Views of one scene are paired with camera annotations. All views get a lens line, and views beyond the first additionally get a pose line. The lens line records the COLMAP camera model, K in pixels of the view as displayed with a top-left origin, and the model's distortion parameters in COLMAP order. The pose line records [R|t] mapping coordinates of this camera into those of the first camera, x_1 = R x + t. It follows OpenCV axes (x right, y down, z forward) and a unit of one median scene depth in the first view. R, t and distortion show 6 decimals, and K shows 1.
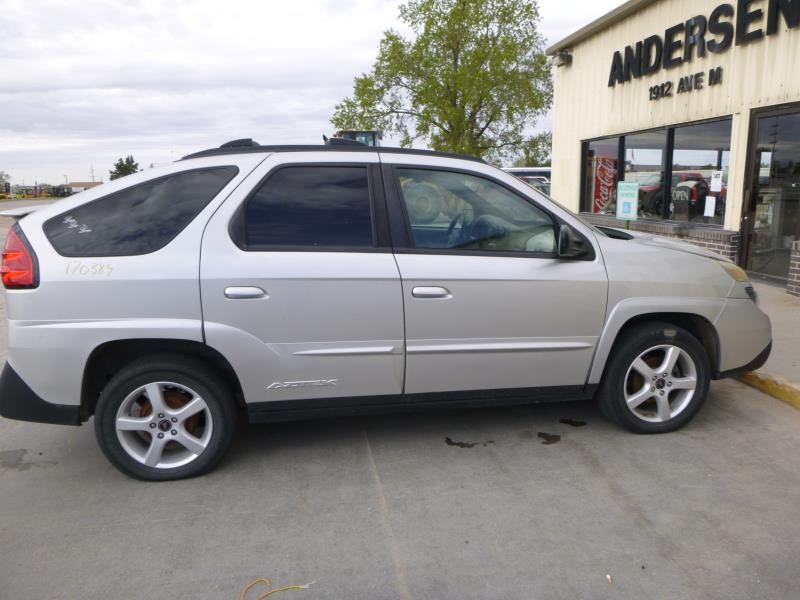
lens RADIAL K [[596.5, 0, 400.0], [0, 596.5, 300.0], [0, 0, 1]] dist [-0.038425, -0.000897]
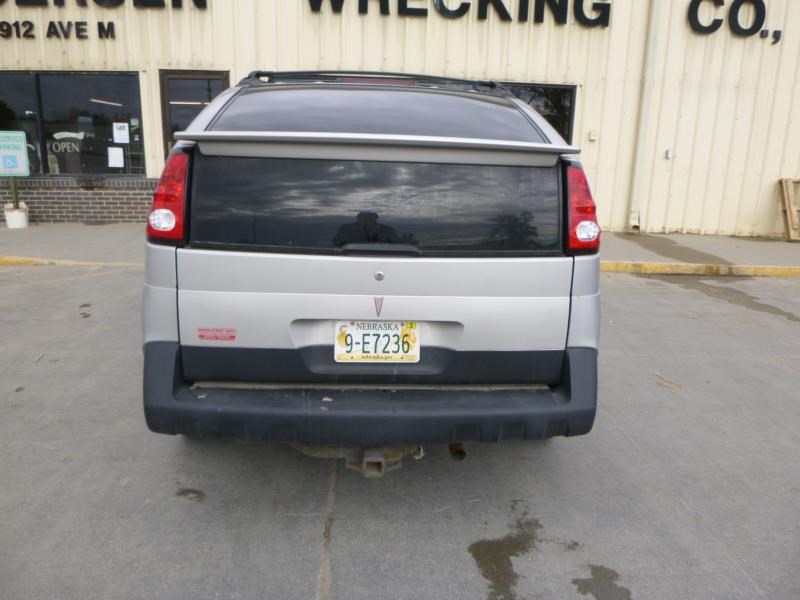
lens RADIAL K [[596.5, 0, 400.0], [0, 596.5, 300.0], [0, 0, 1]] dist [-0.038425, -0.000897]
pose [[0.097370, -0.239736, 0.965943, -0.507187], [0.163843, 0.961174, 0.222036, -0.065010], [-0.981669, 0.136644, 0.132869, 0.401974]]
